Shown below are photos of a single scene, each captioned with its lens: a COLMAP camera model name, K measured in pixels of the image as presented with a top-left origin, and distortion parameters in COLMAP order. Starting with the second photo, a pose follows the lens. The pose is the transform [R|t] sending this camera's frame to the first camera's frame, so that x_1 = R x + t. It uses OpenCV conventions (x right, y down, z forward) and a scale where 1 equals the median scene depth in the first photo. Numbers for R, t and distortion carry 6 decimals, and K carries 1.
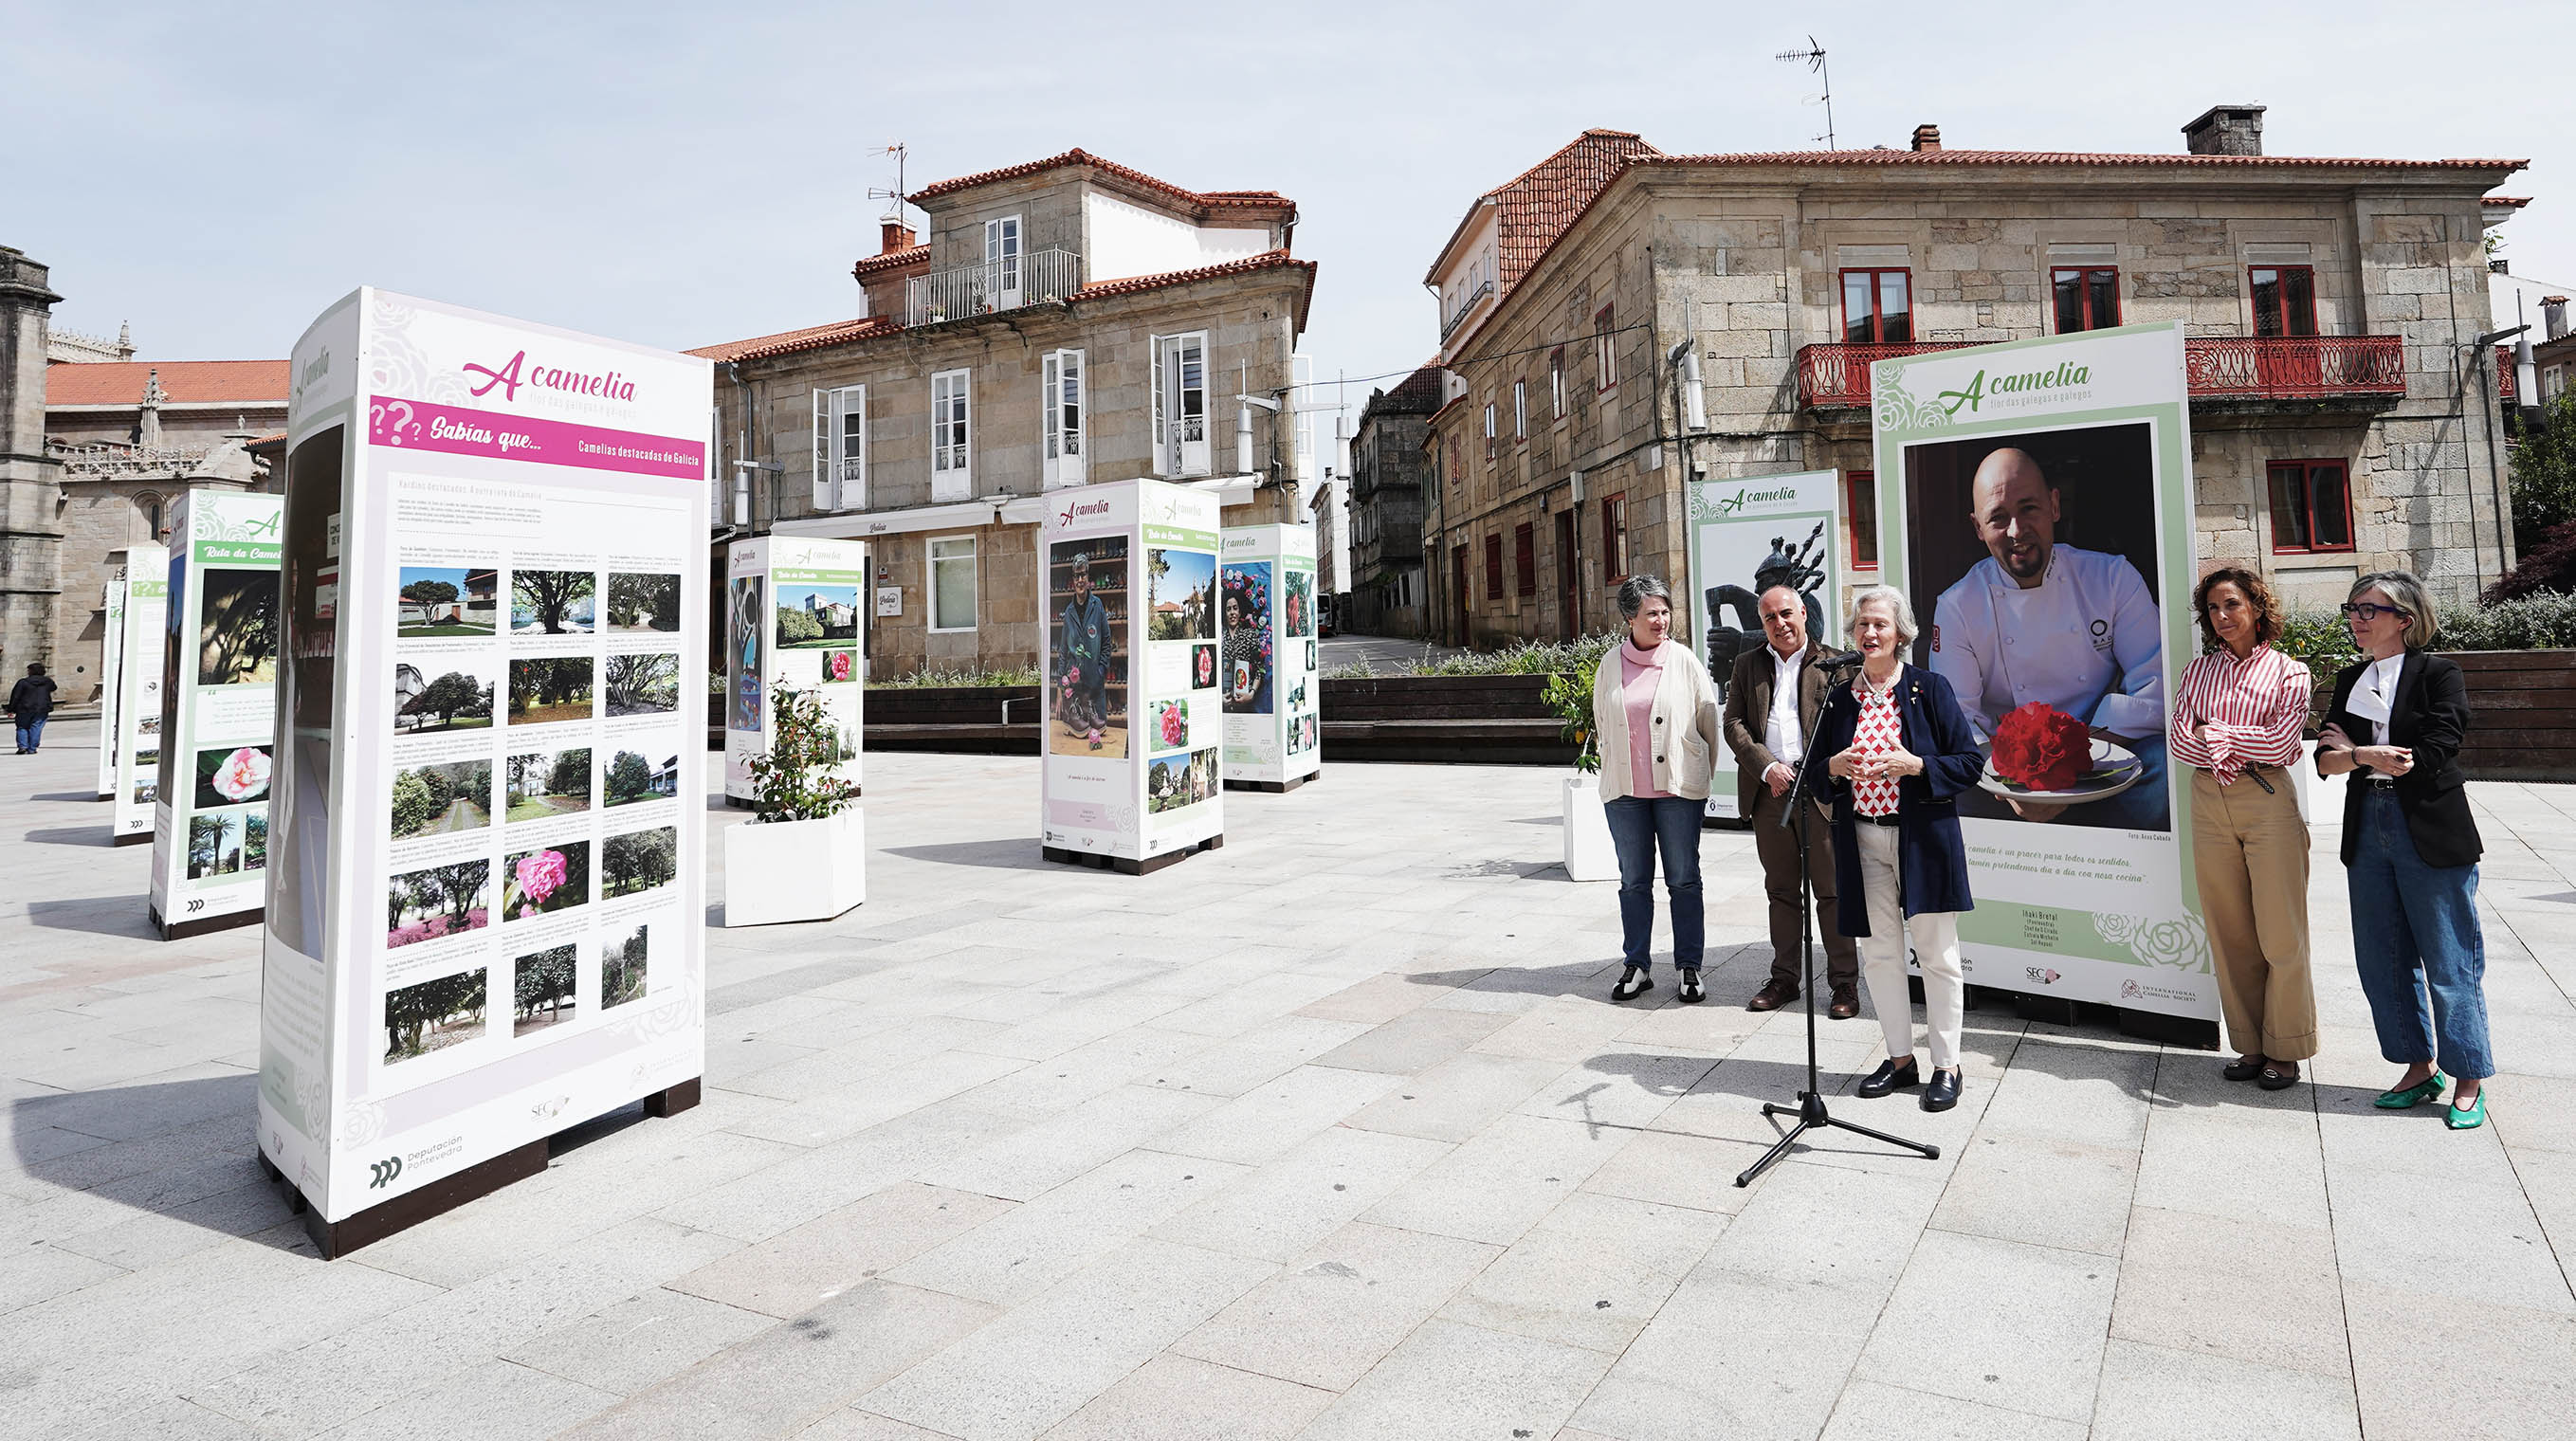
lens RADIAL K [[1455.5, 0, 1560.1], [0, 1455.5, 494.4], [0, 0, 1]] dist [-0.019366, 0.011554]
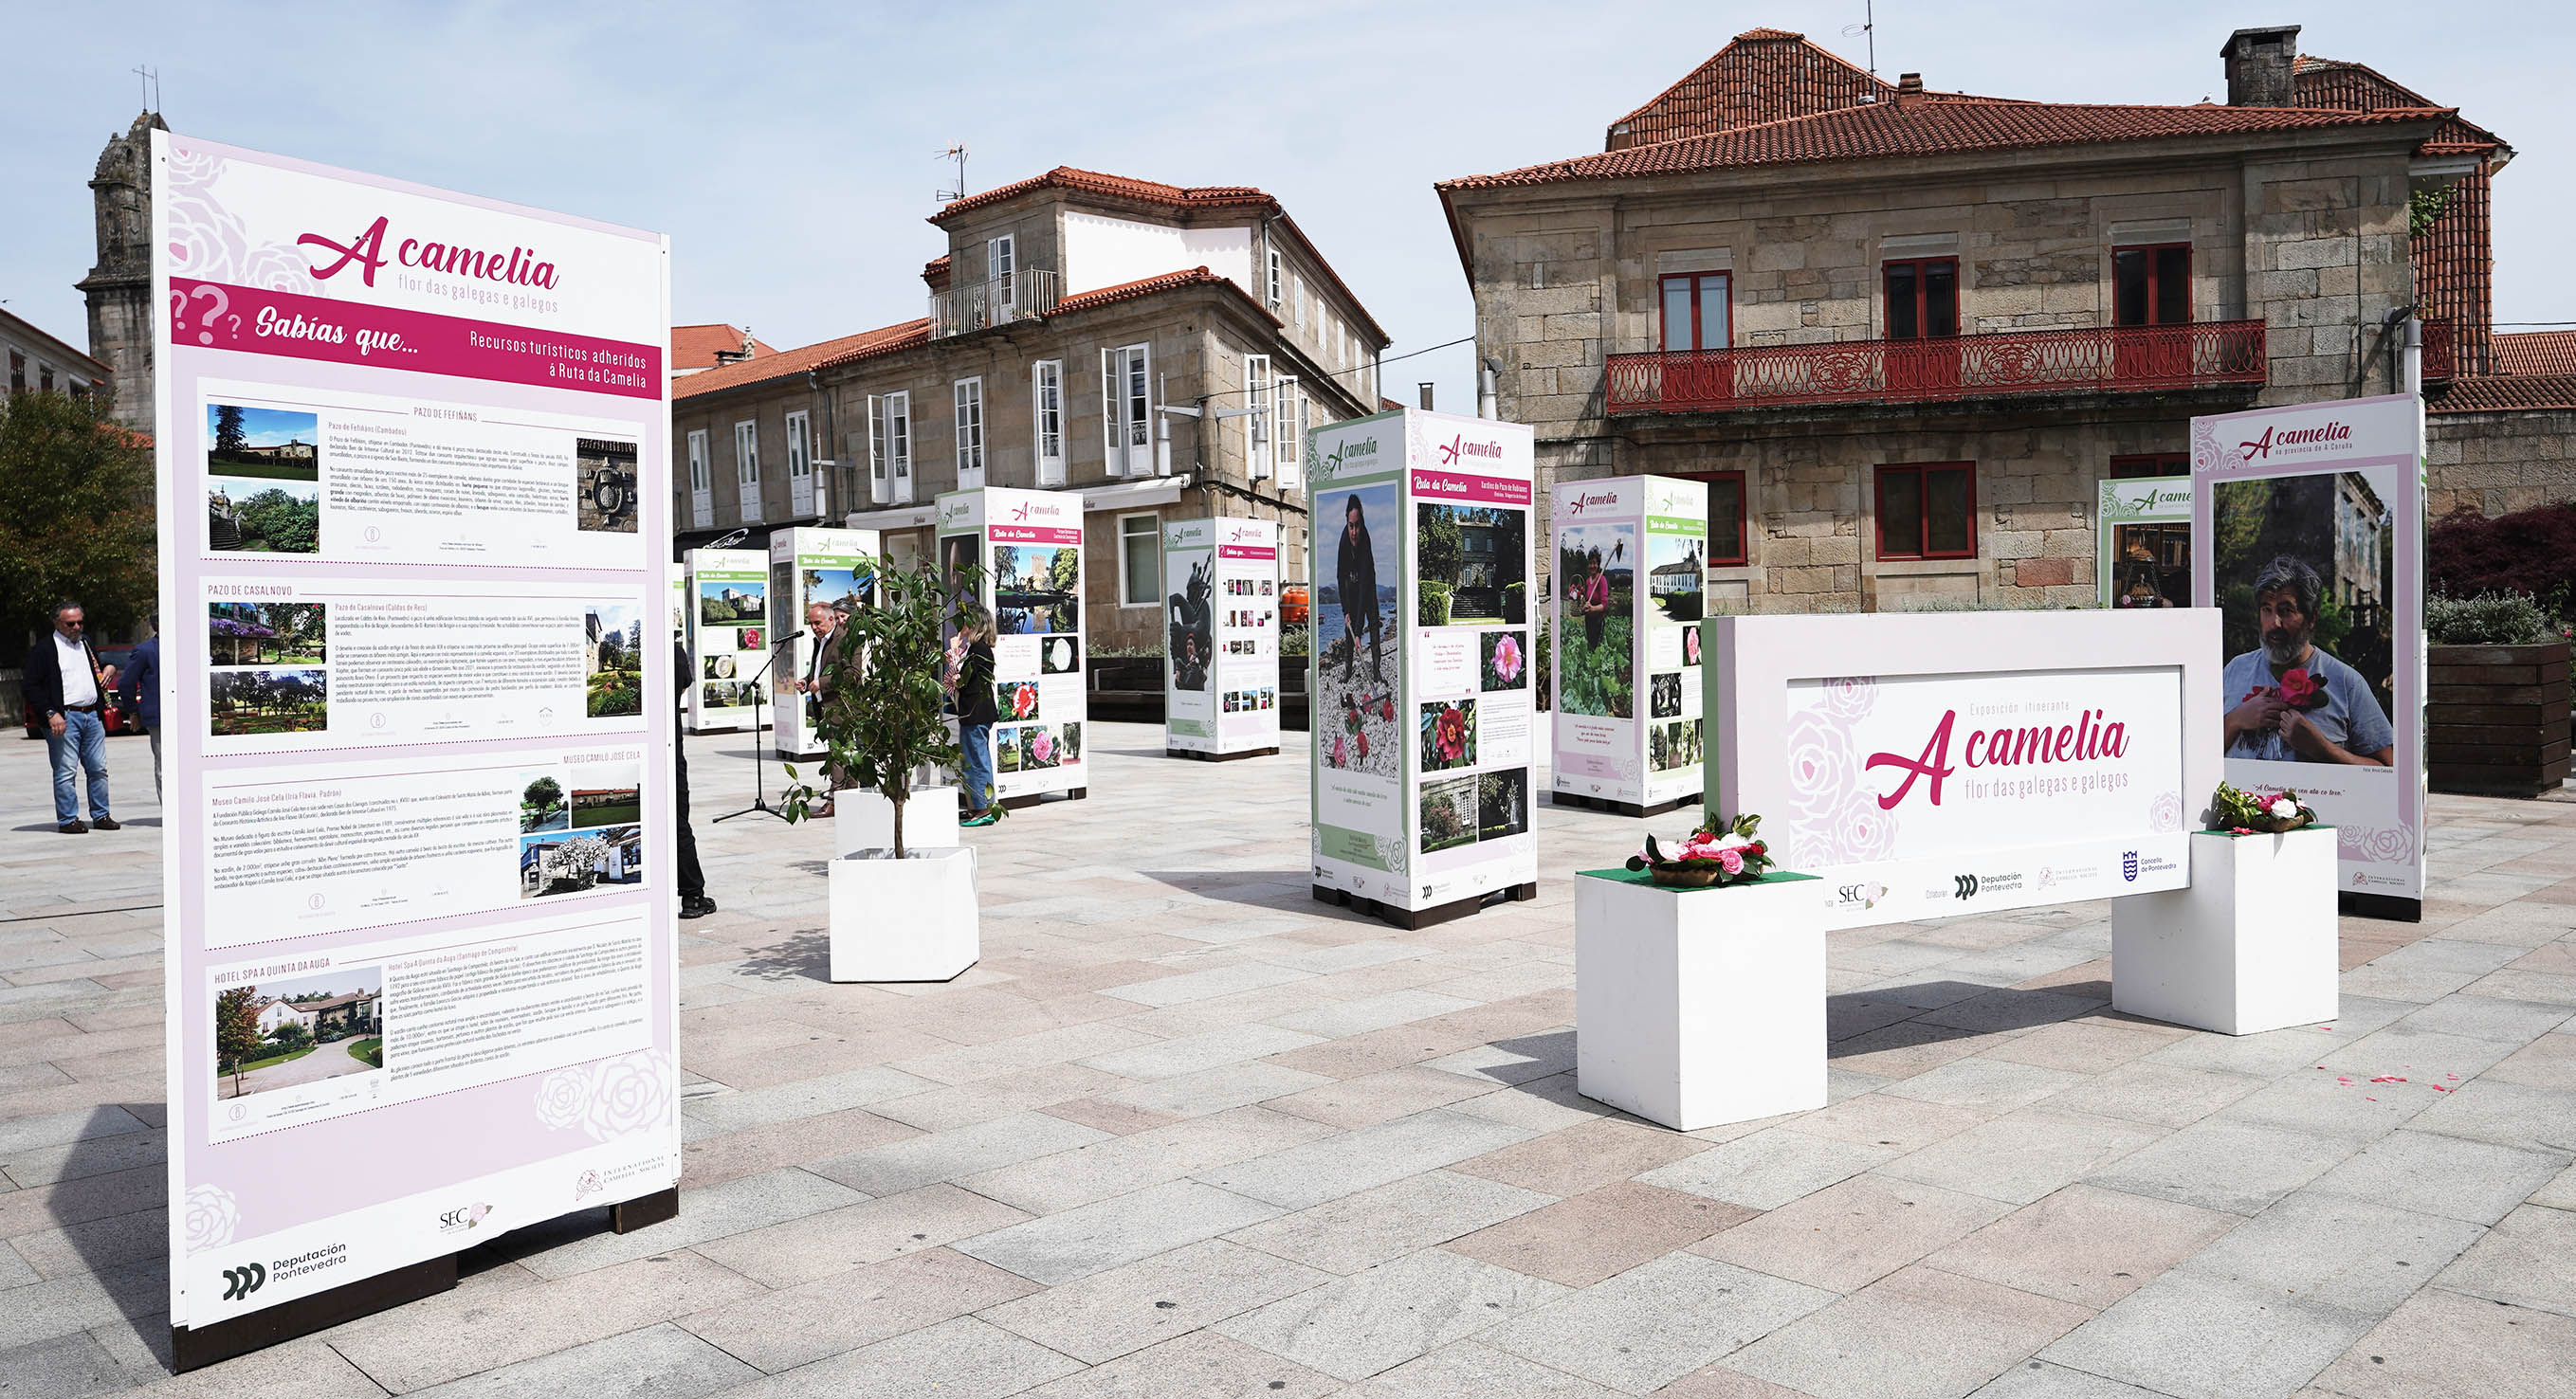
lens RADIAL K [[1899.1, 0, 1398.8], [0, 1899.1, 672.6], [0, 0, 1]] dist [-0.003359, 0.004497]
pose [[0.946607, 0.024641, -0.321448, 0.940467], [0.015715, 0.992363, 0.122348, -0.088581], [0.322008, -0.120867, 0.938990, -0.735272]]
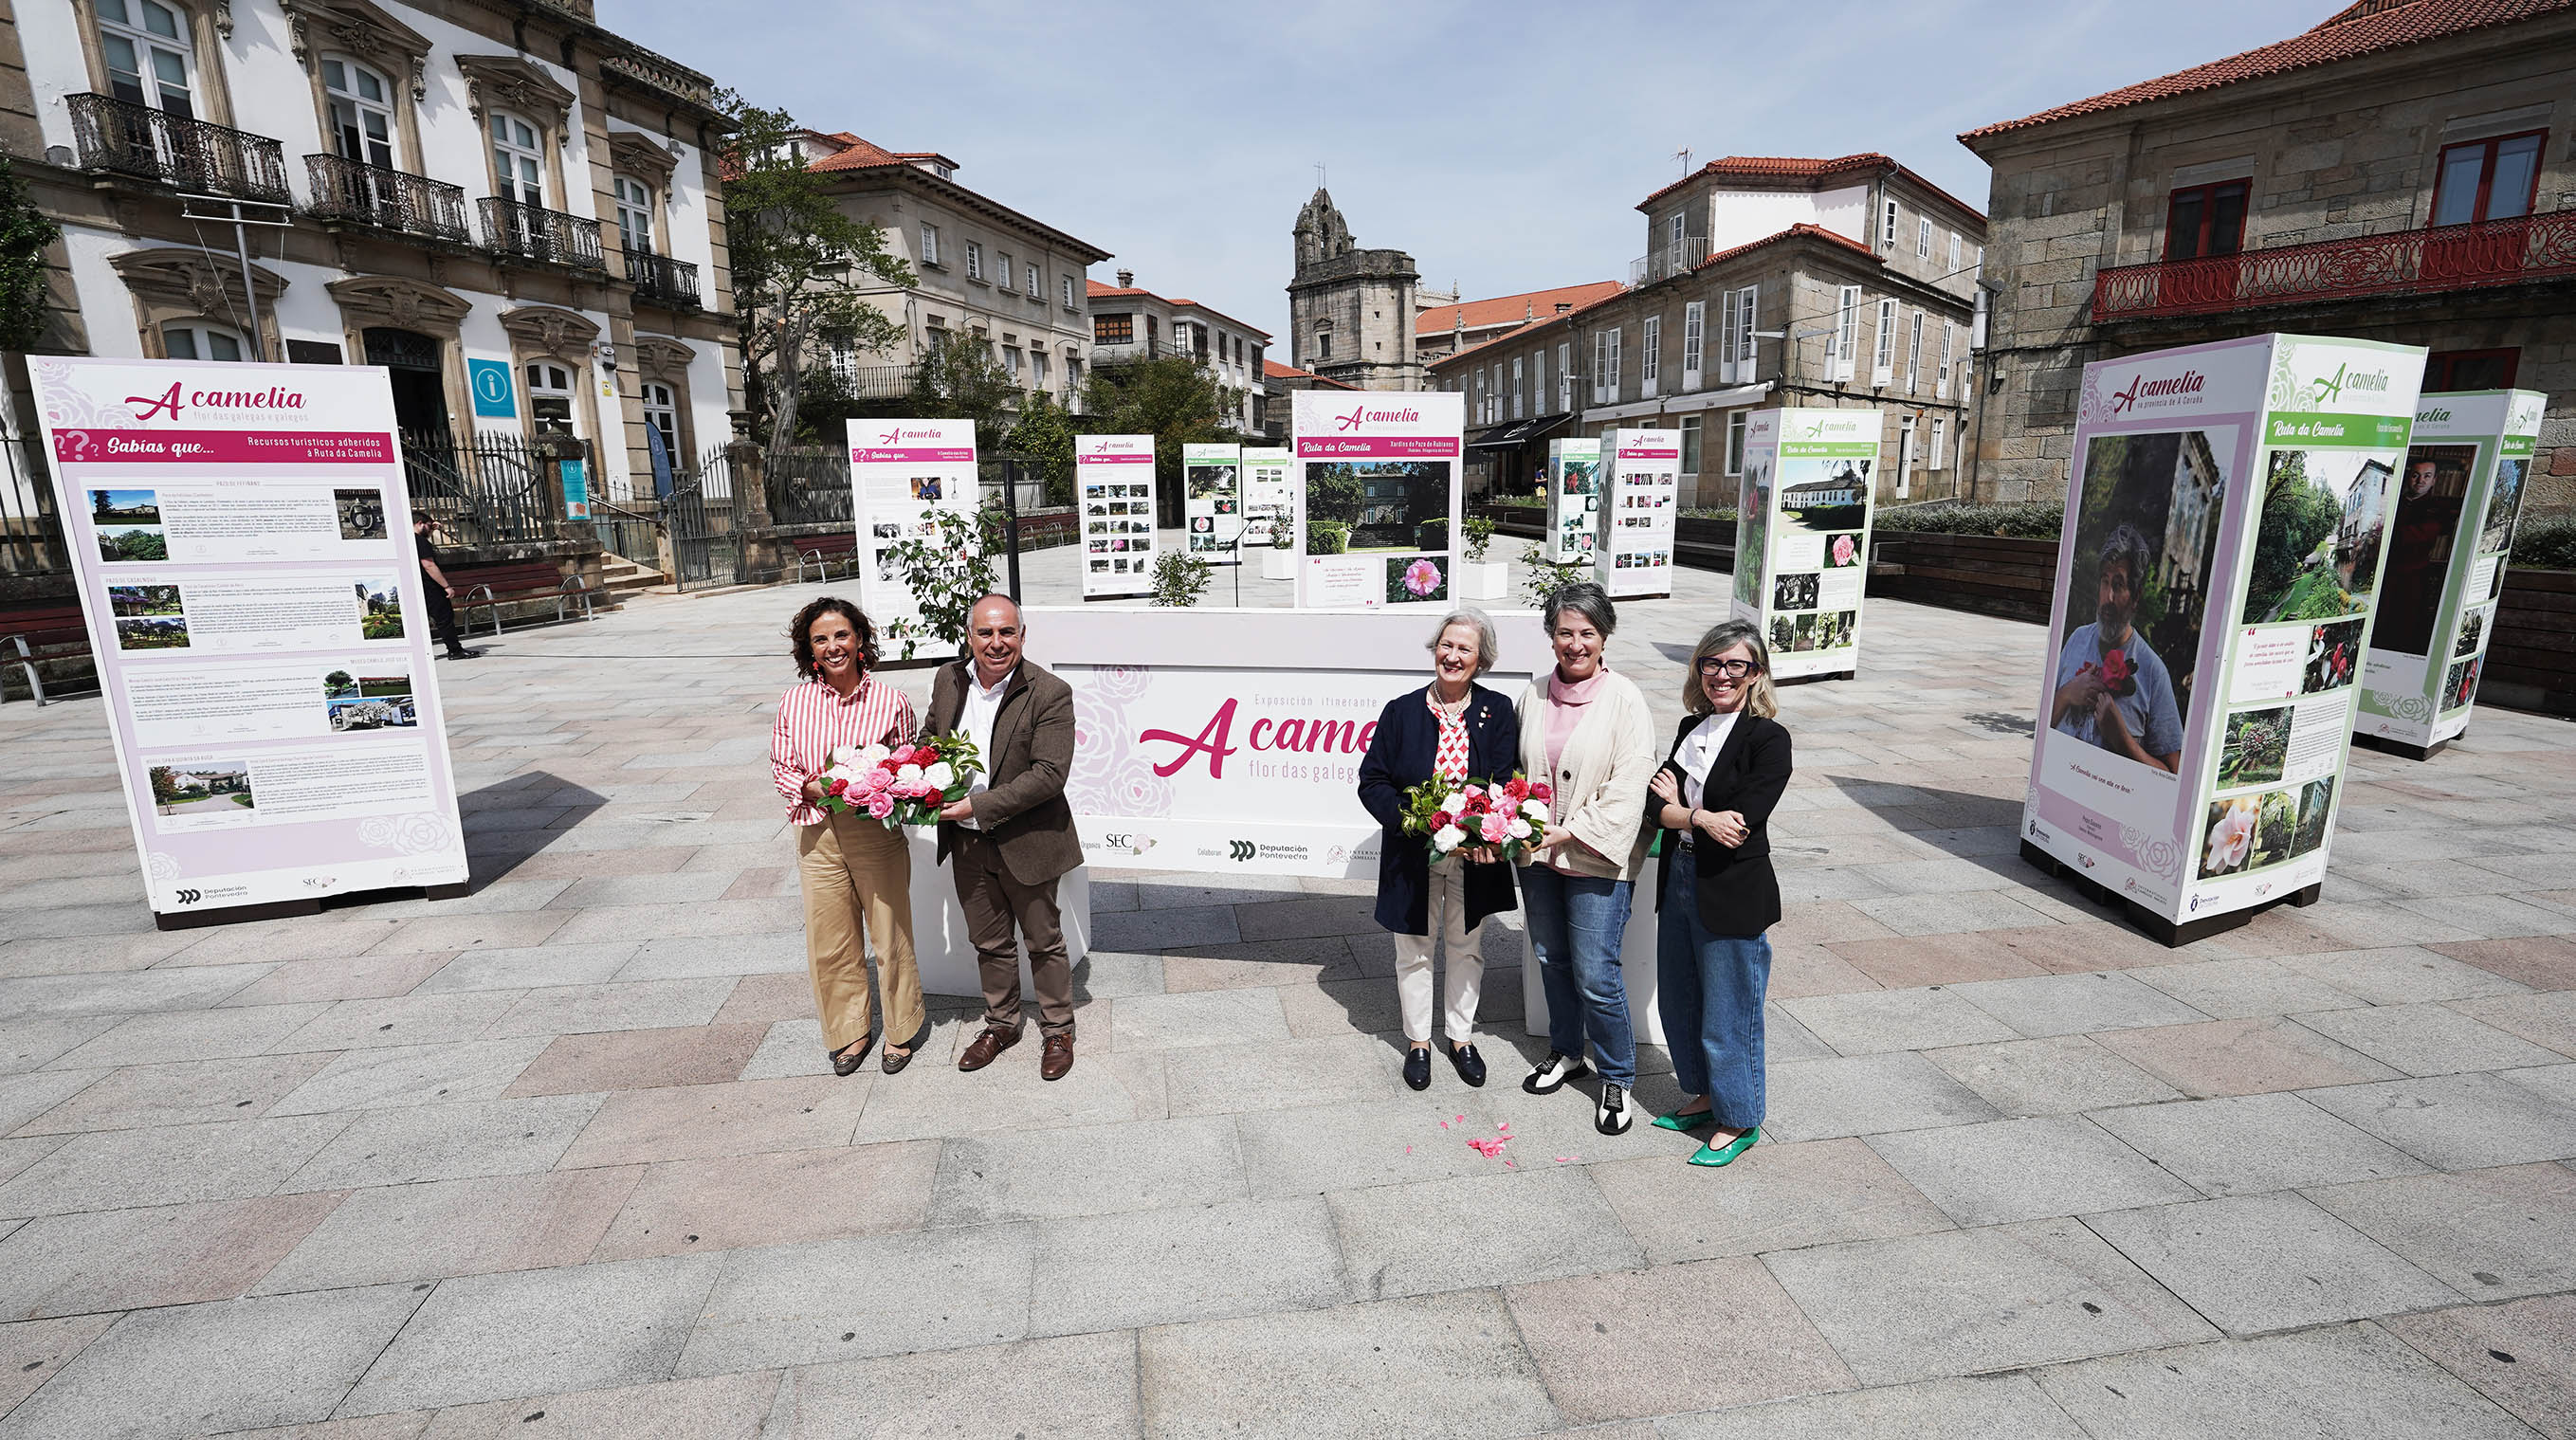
lens RADIAL K [[1138.3, 0, 1293.4], [0, 1138.3, 717.7], [0, 0, 1]] dist [-0.018262, 0.009479]
pose [[0.562477, 0.200595, -0.802111, 1.254011], [0.064605, 0.956494, 0.284507, -0.109079], [0.824285, -0.211849, 0.525046, -0.314529]]
